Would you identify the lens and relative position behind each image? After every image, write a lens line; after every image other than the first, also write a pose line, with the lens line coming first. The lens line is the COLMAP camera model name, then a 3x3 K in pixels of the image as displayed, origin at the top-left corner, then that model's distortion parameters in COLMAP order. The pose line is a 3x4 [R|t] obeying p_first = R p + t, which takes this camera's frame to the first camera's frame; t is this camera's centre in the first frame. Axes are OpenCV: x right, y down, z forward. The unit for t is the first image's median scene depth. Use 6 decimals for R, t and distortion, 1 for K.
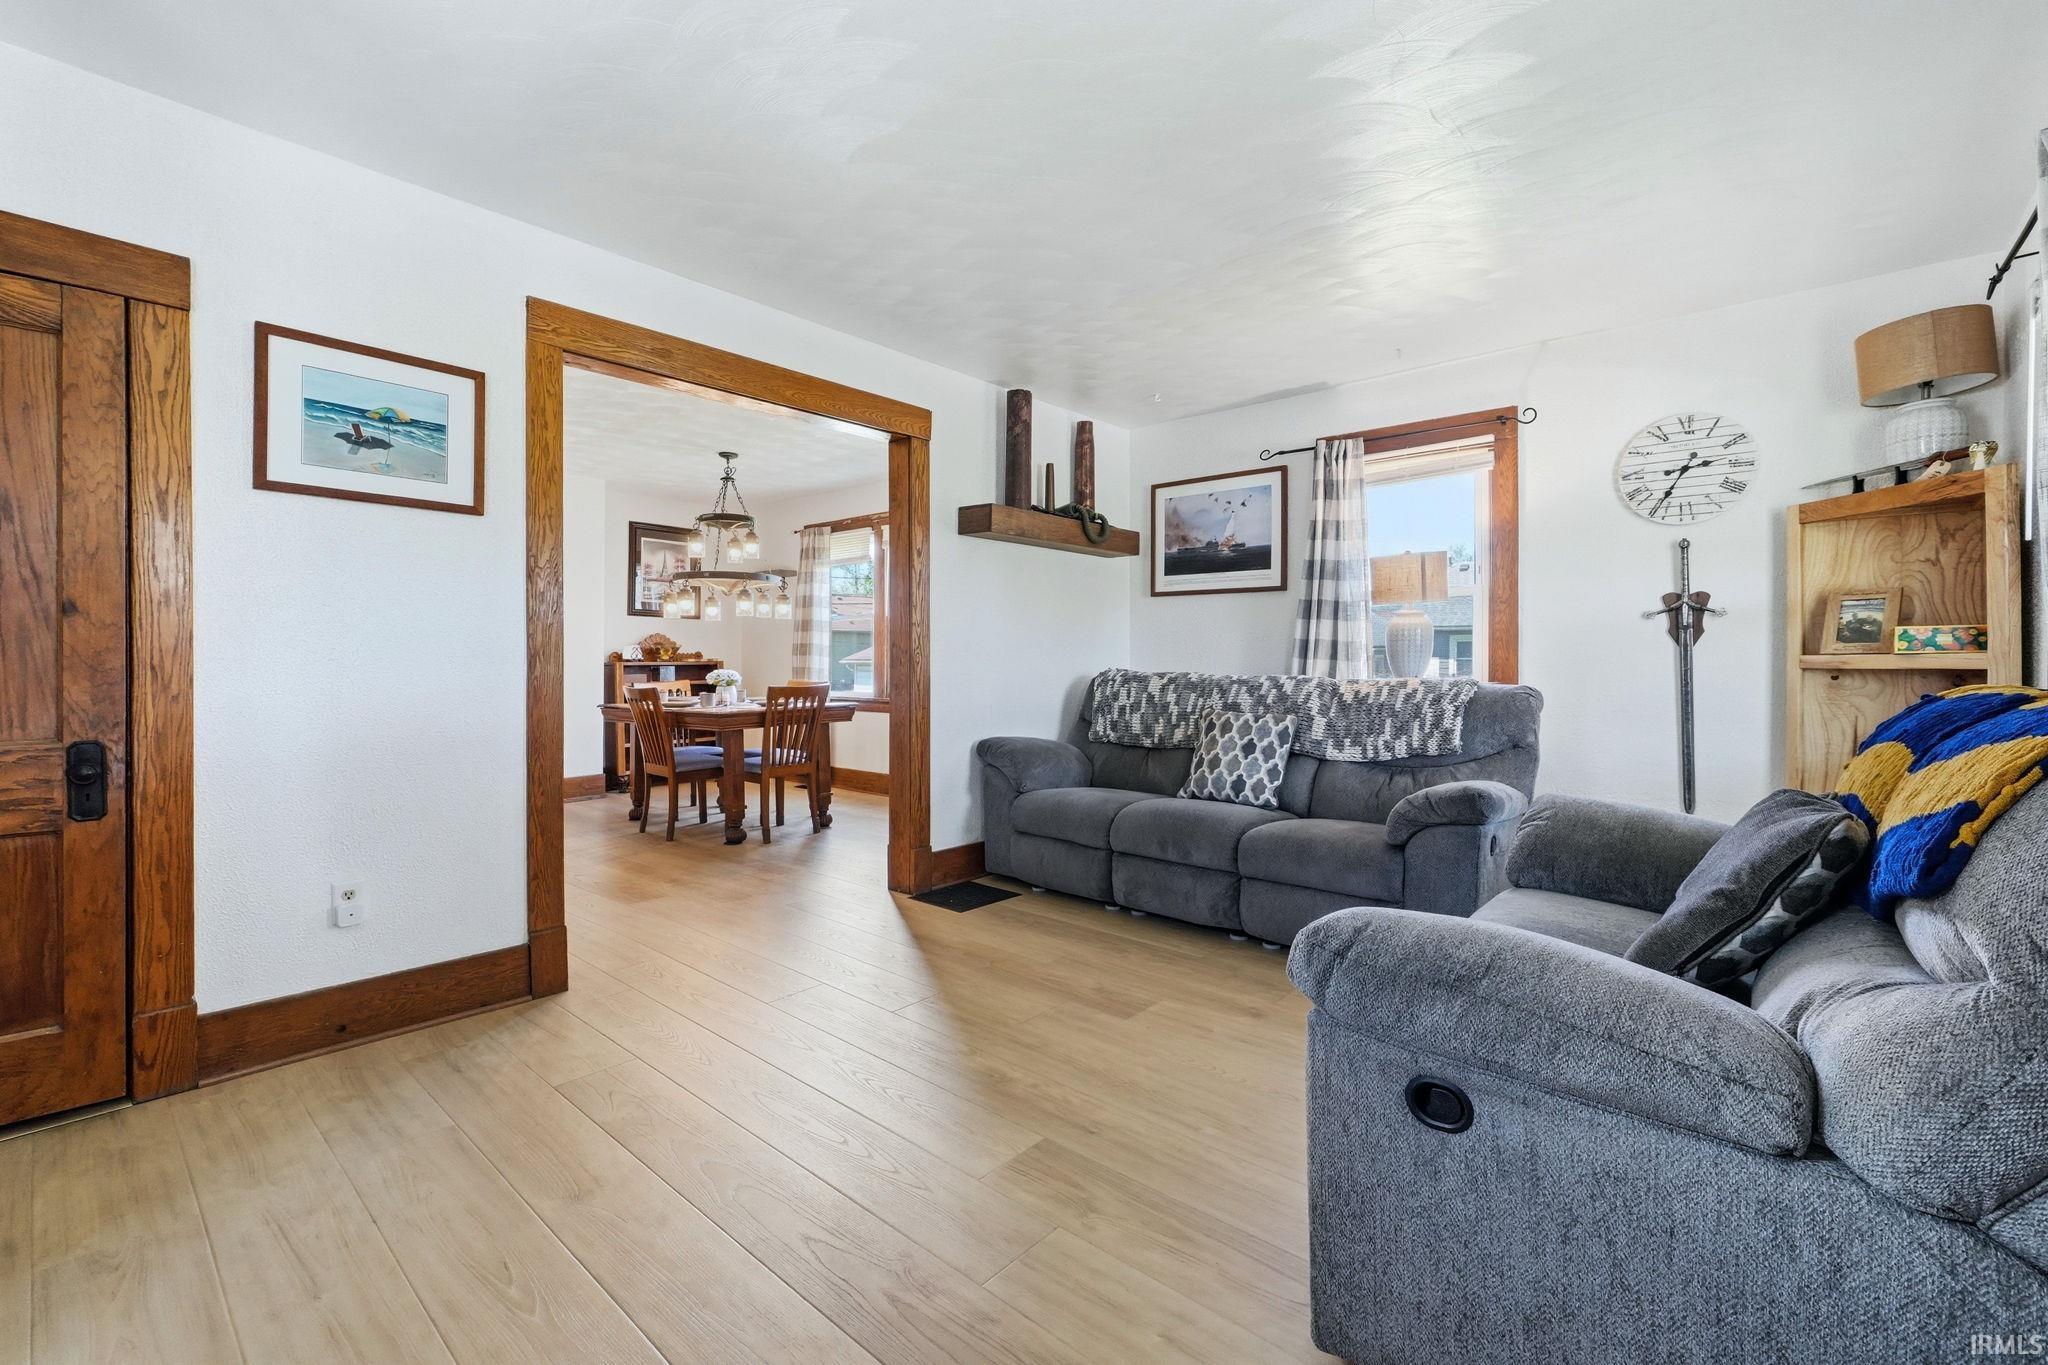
lens RADIAL K [[852.1, 0, 1015.5], [0, 852.1, 661.9], [0, 0, 1]] dist [-0.003606, -0.001009]
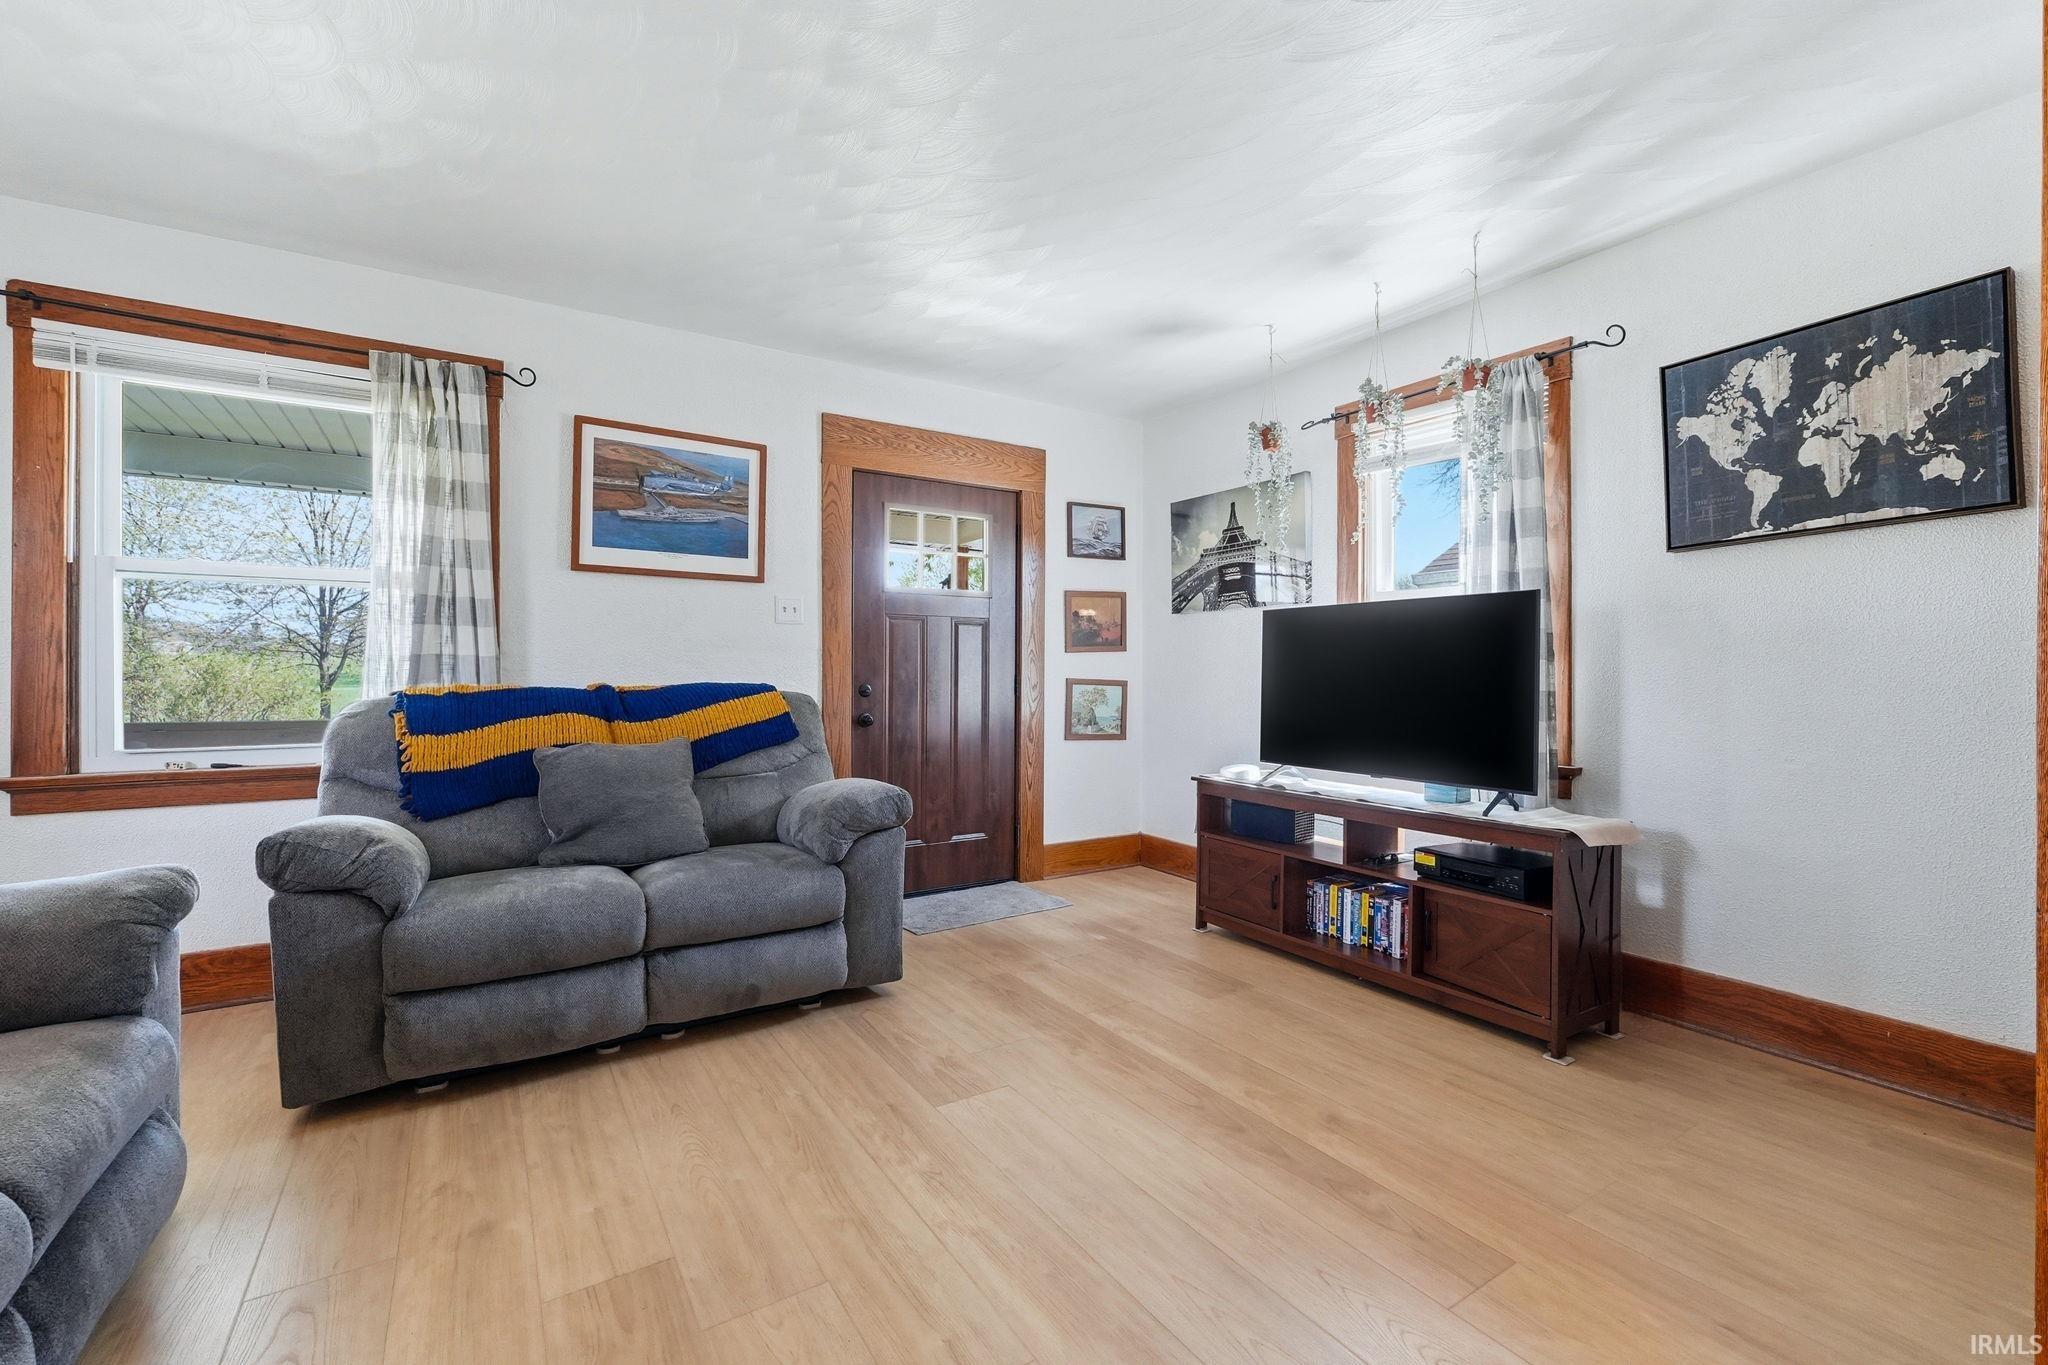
lens RADIAL K [[863.9, 0, 1017.7], [0, 863.9, 663.2], [0, 0, 1]] dist [0.001692, 0.000260]
pose [[-0.959353, 0.000709, 0.282209, -0.302257], [-0.001305, 0.999975, -0.006951, -0.005748], [-0.282207, -0.007037, -0.959328, 1.611831]]
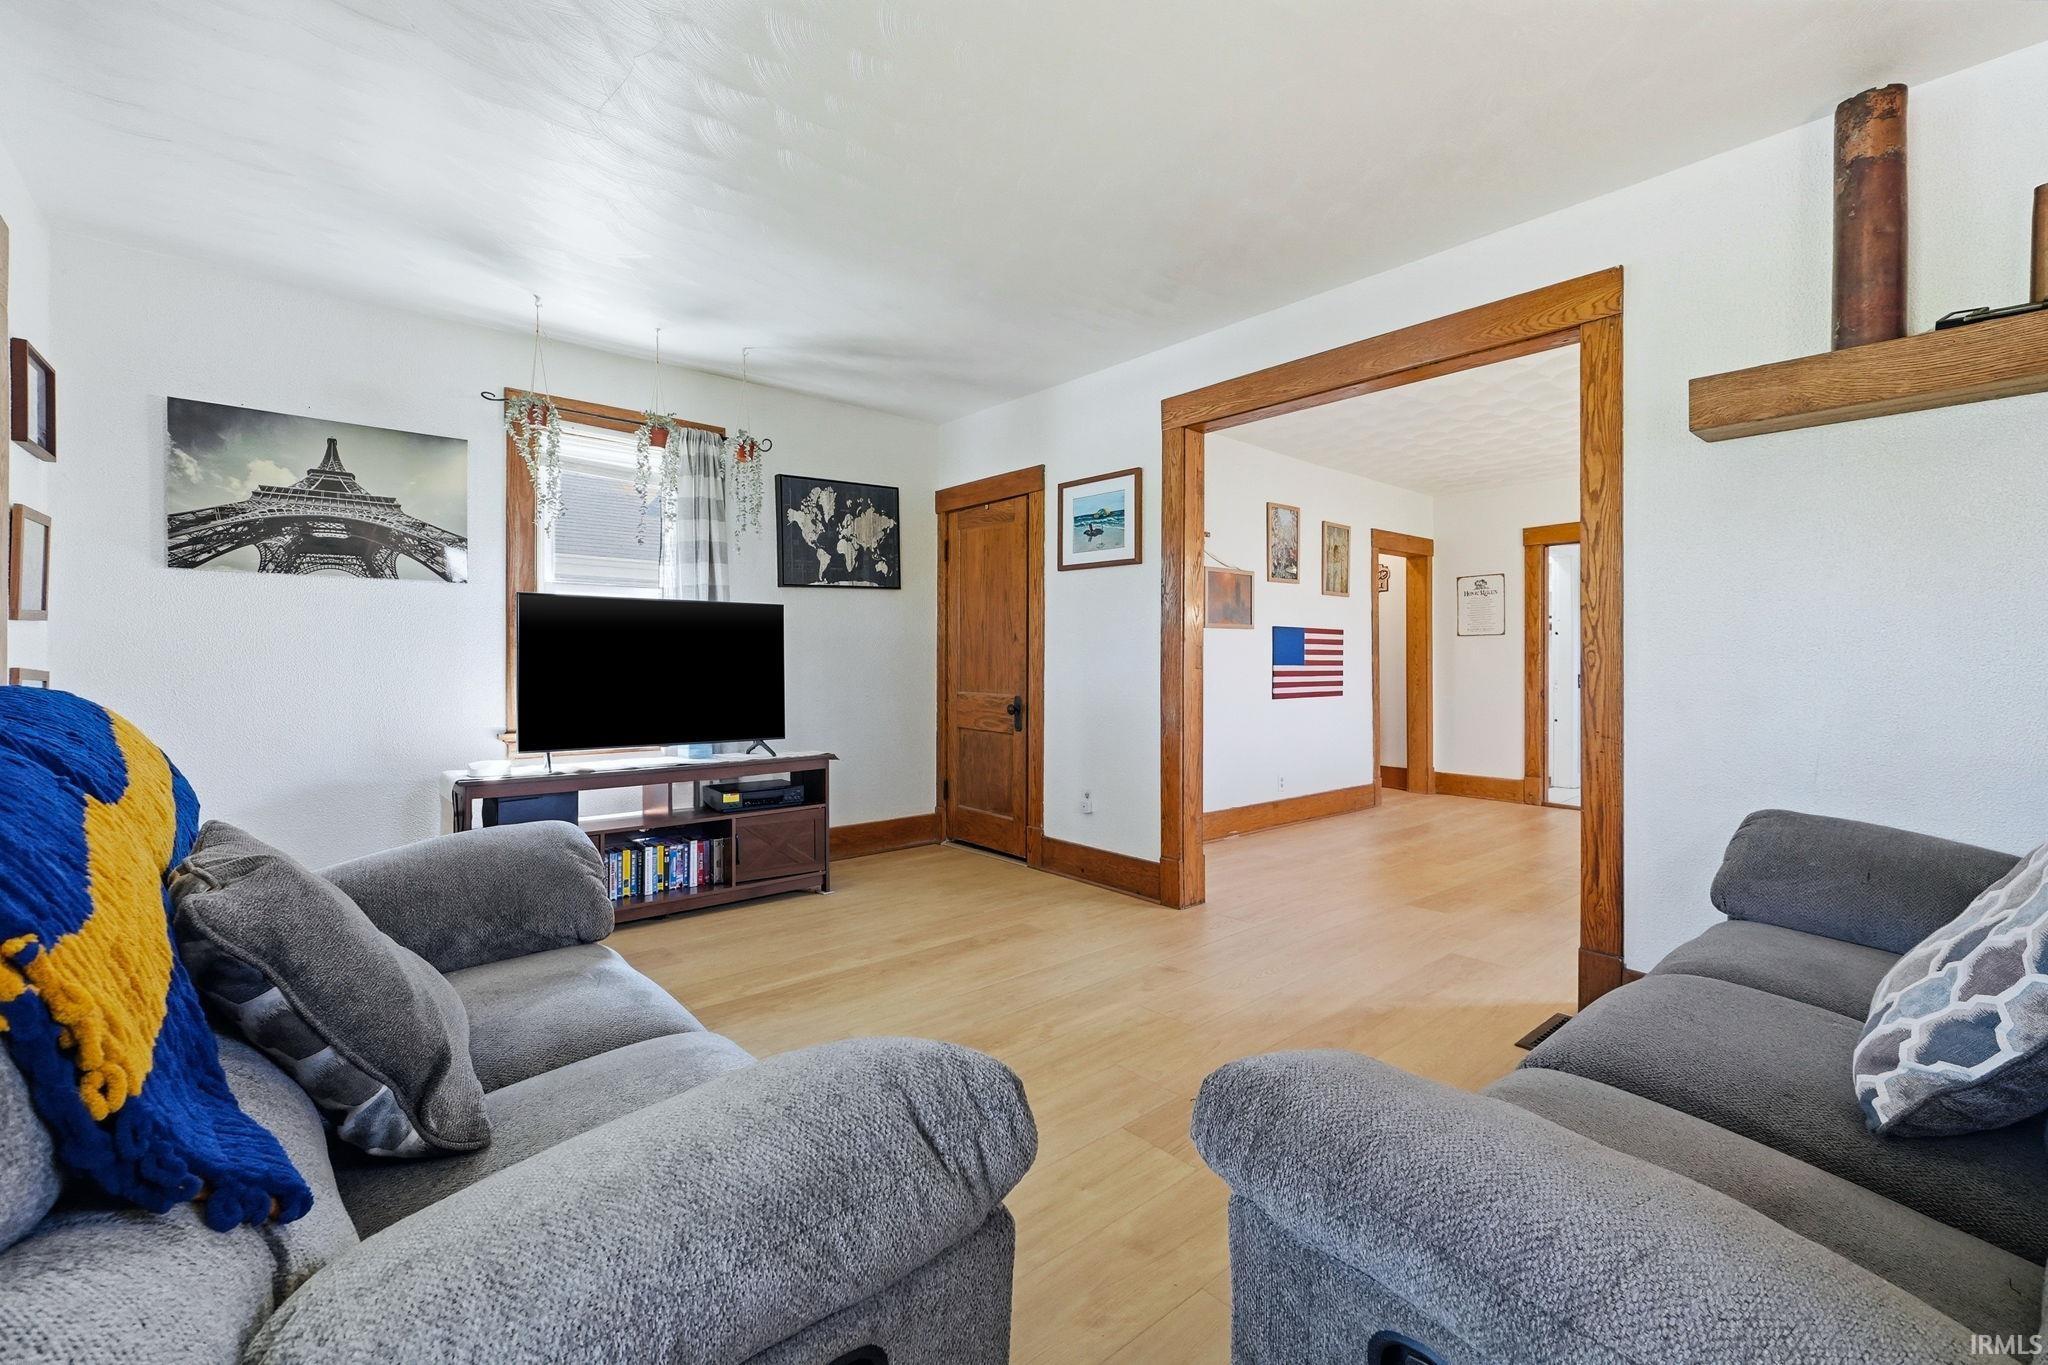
lens RADIAL K [[863.9, 0, 1017.7], [0, 863.9, 663.2], [0, 0, 1]] dist [0.001692, 0.000260]
pose [[-0.128360, 0.002038, -0.991726, 0.961203], [-0.004848, 0.999985, 0.002682, -0.001026], [0.991716, 0.005153, -0.128348, 1.055961]]
